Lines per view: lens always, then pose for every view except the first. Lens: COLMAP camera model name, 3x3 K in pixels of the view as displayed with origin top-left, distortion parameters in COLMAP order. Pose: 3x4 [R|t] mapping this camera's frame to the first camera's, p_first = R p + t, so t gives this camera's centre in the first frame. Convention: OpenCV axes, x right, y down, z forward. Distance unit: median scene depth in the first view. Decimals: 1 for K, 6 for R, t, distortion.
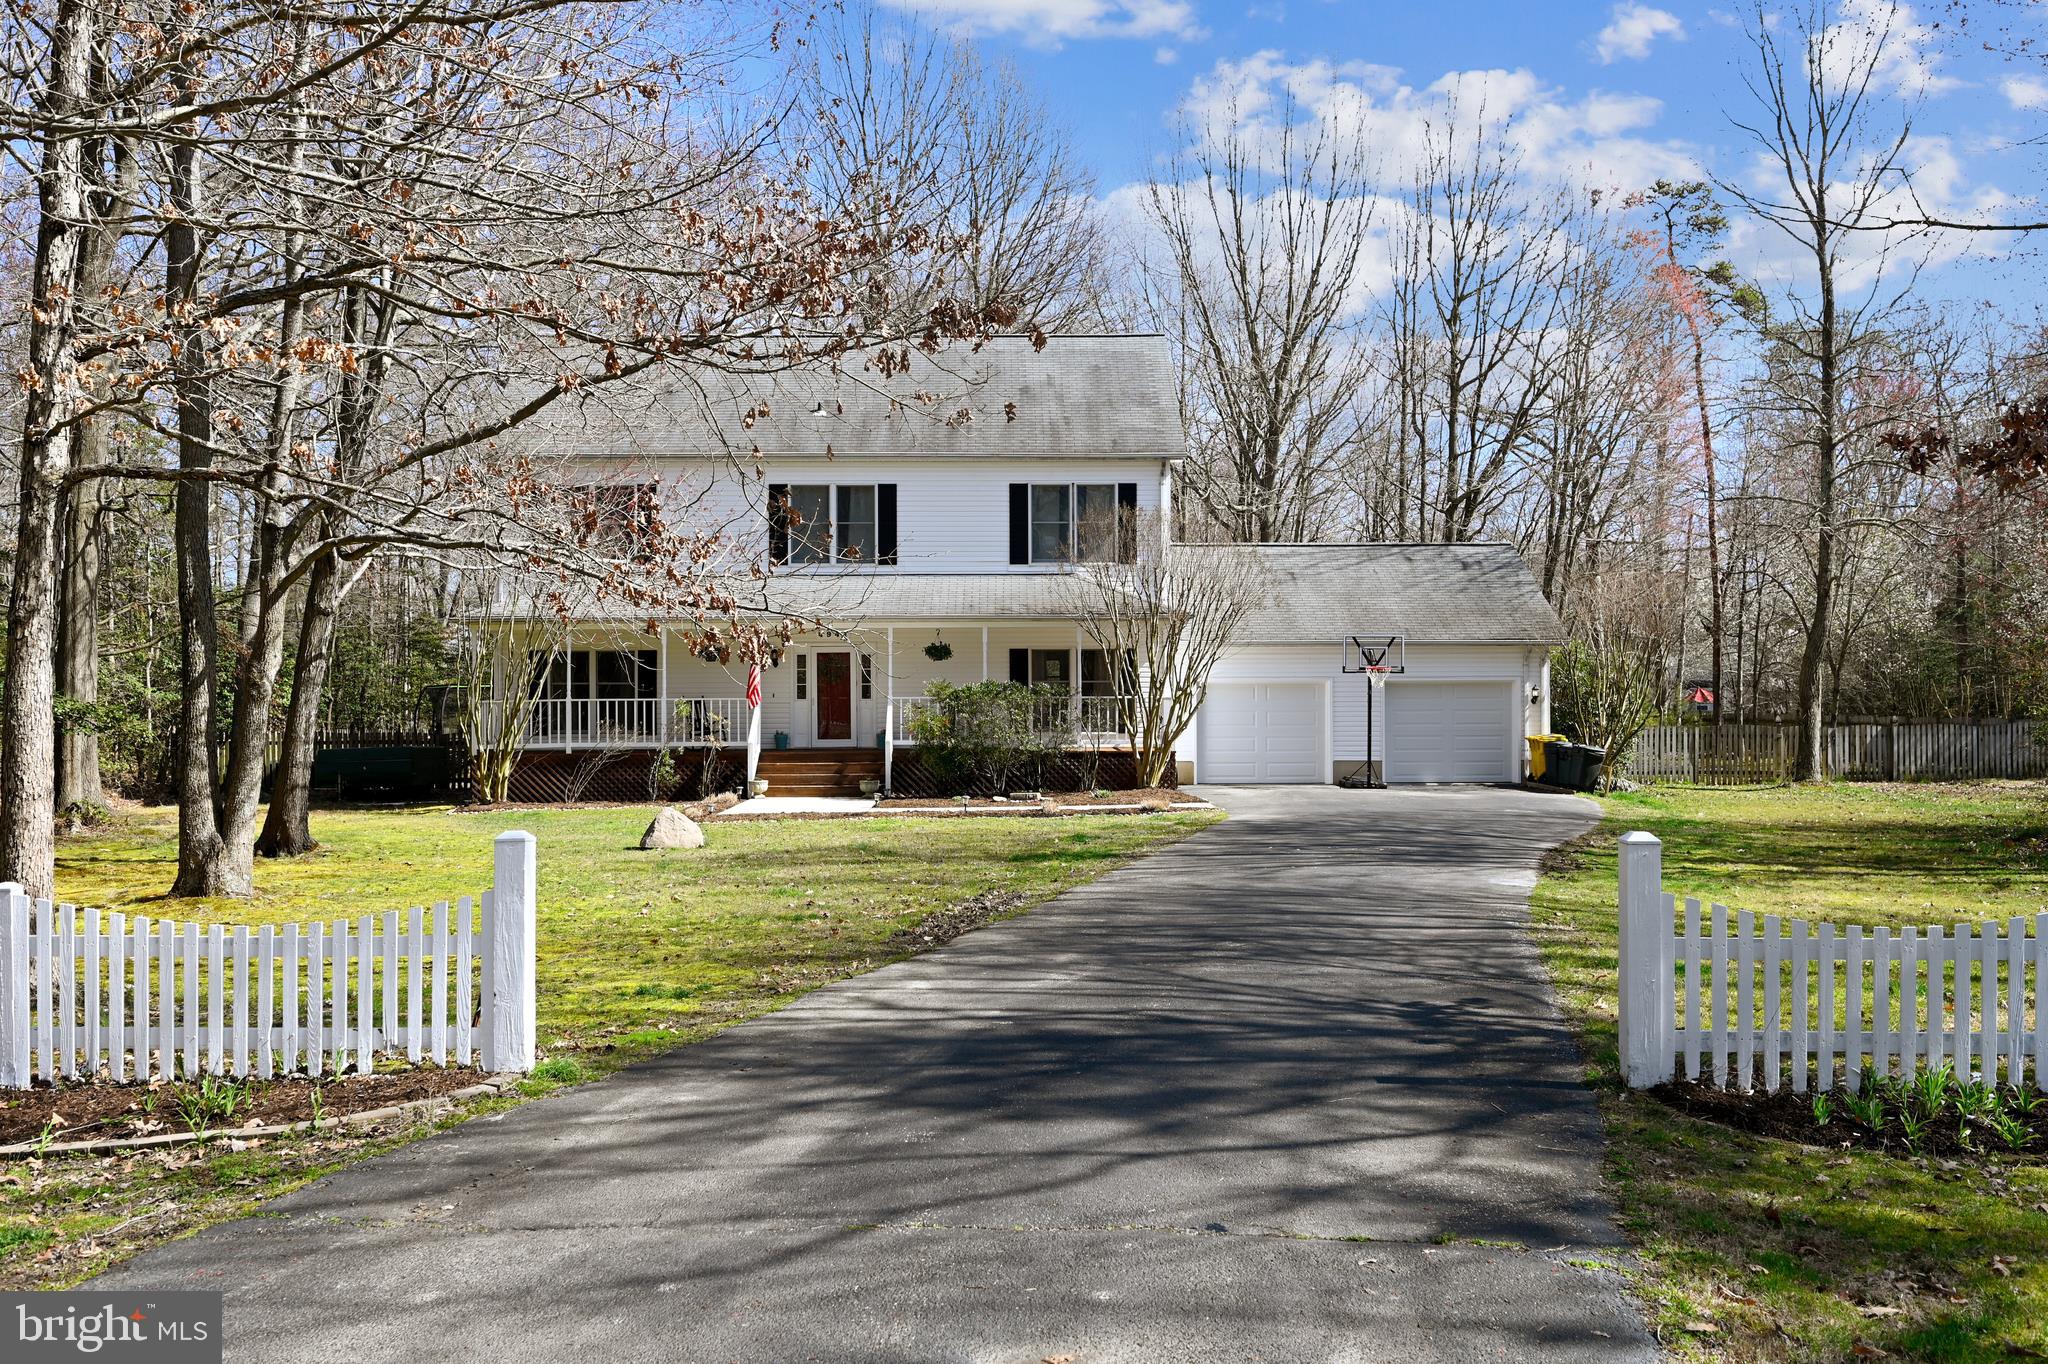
lens RADIAL K [[1695.7, 0, 1024.0], [0, 1695.7, 682.0], [0, 0, 1]] dist [0.001622, 0.001065]
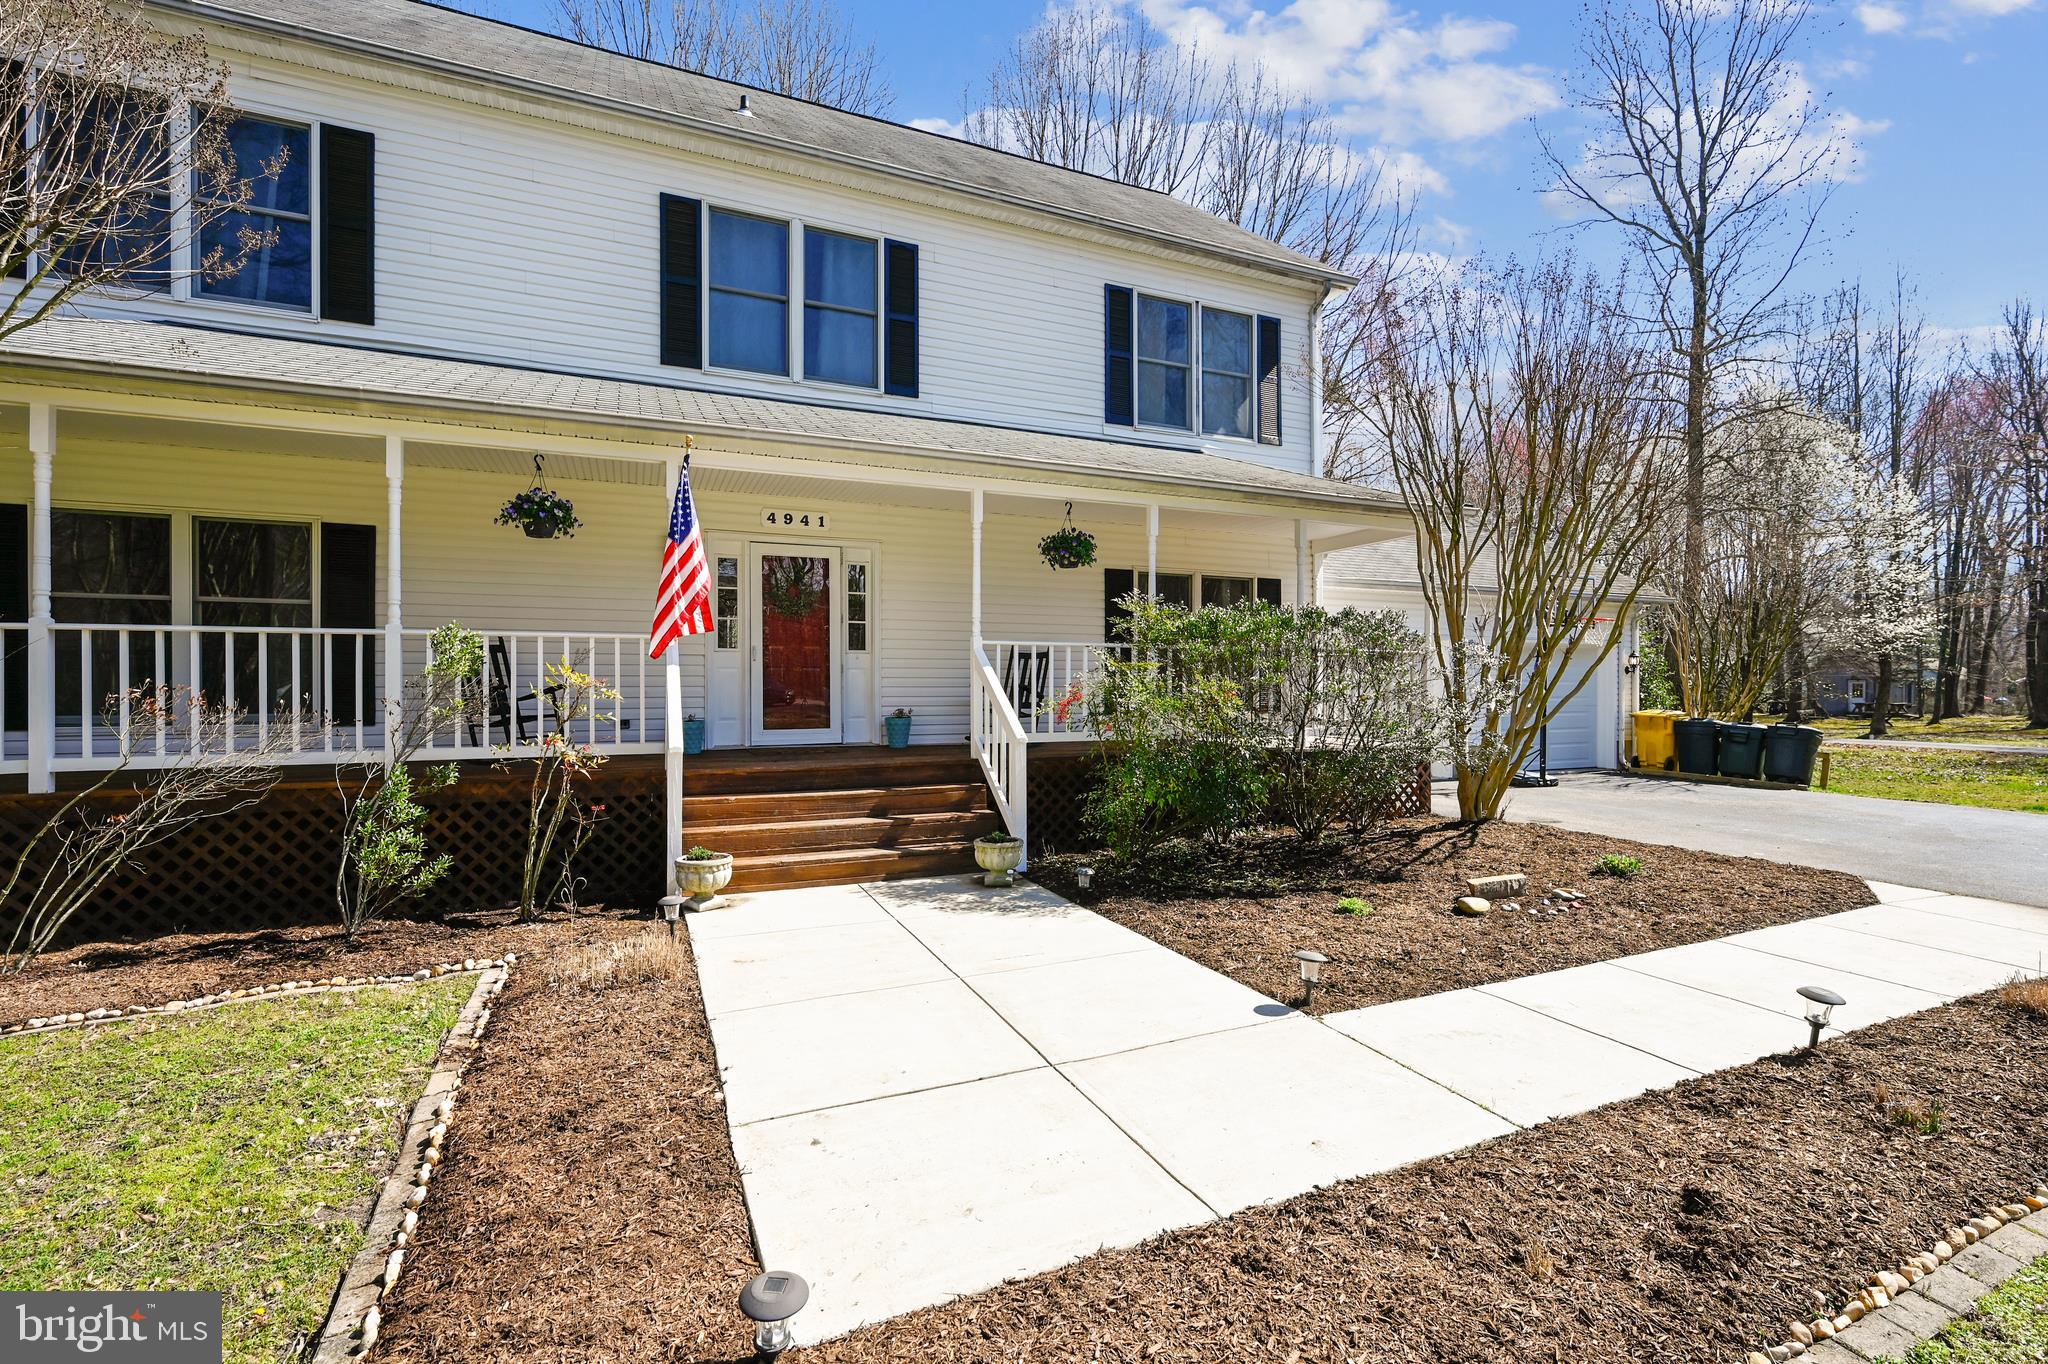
lens RADIAL K [[896.2, 0, 1024.0], [0, 896.2, 682.0], [0, 0, 1]] dist [0.012154, -0.000209]
pose [[0.923693, 0.008355, 0.383042, -0.151598], [-0.017350, 0.999649, 0.020035, 0.014320], [-0.382740, -0.025152, 0.923513, 0.723080]]
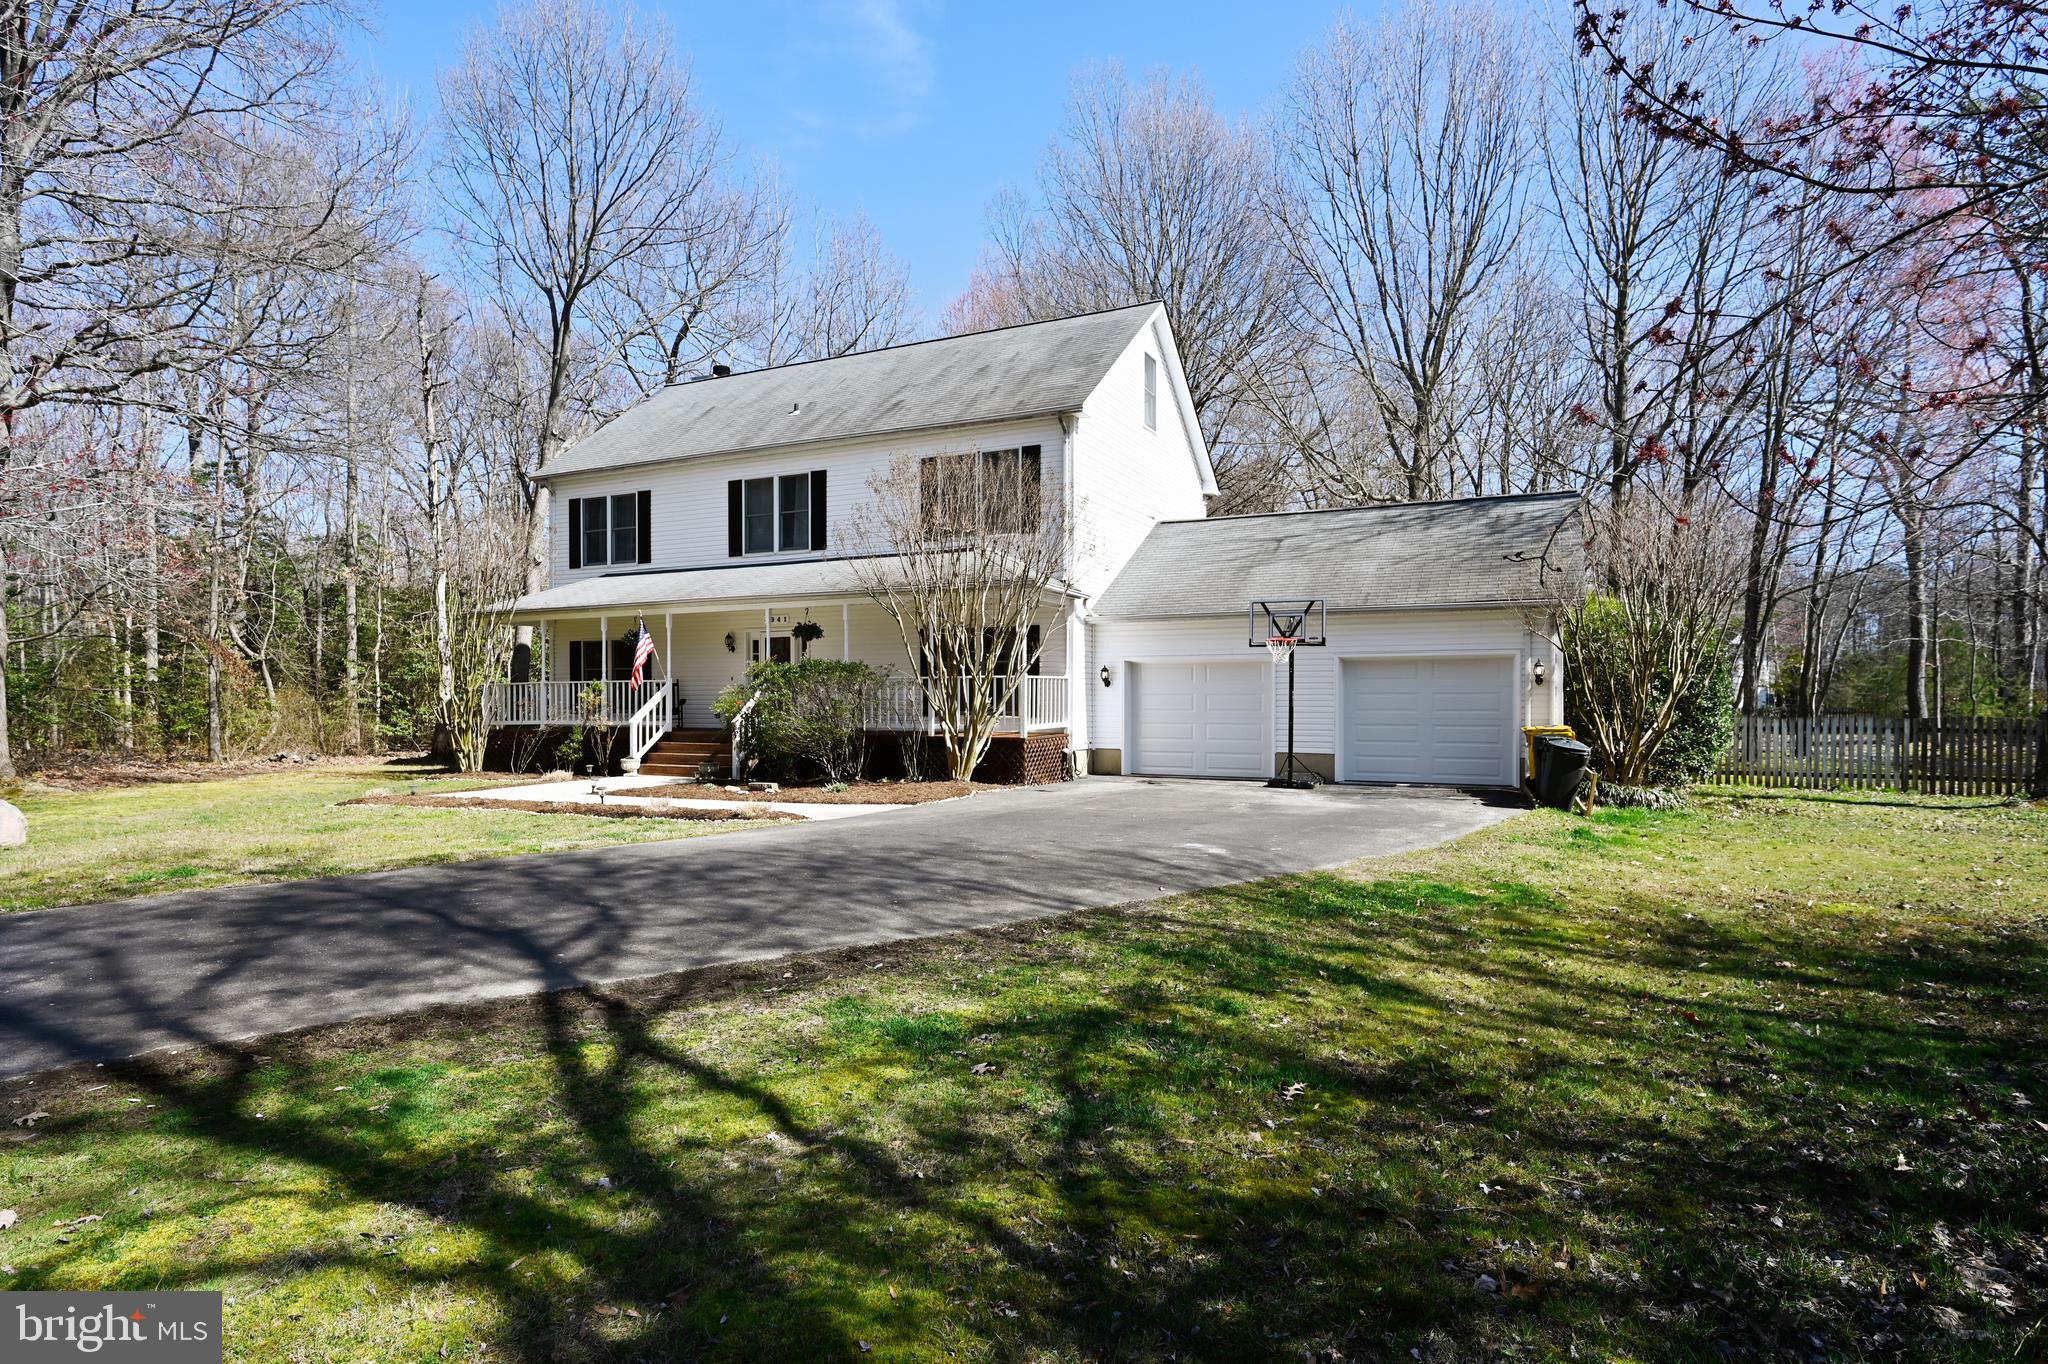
lens RADIAL K [[996.2, 0, 1024.0], [0, 996.2, 682.0], [0, 0, 1]] dist [-0.023062, -0.000130]
pose [[0.899192, -0.001524, -0.437551, 0.293646], [0.008714, 0.999858, 0.014426, 0.003184], [0.437467, -0.016785, 0.899078, 0.512214]]
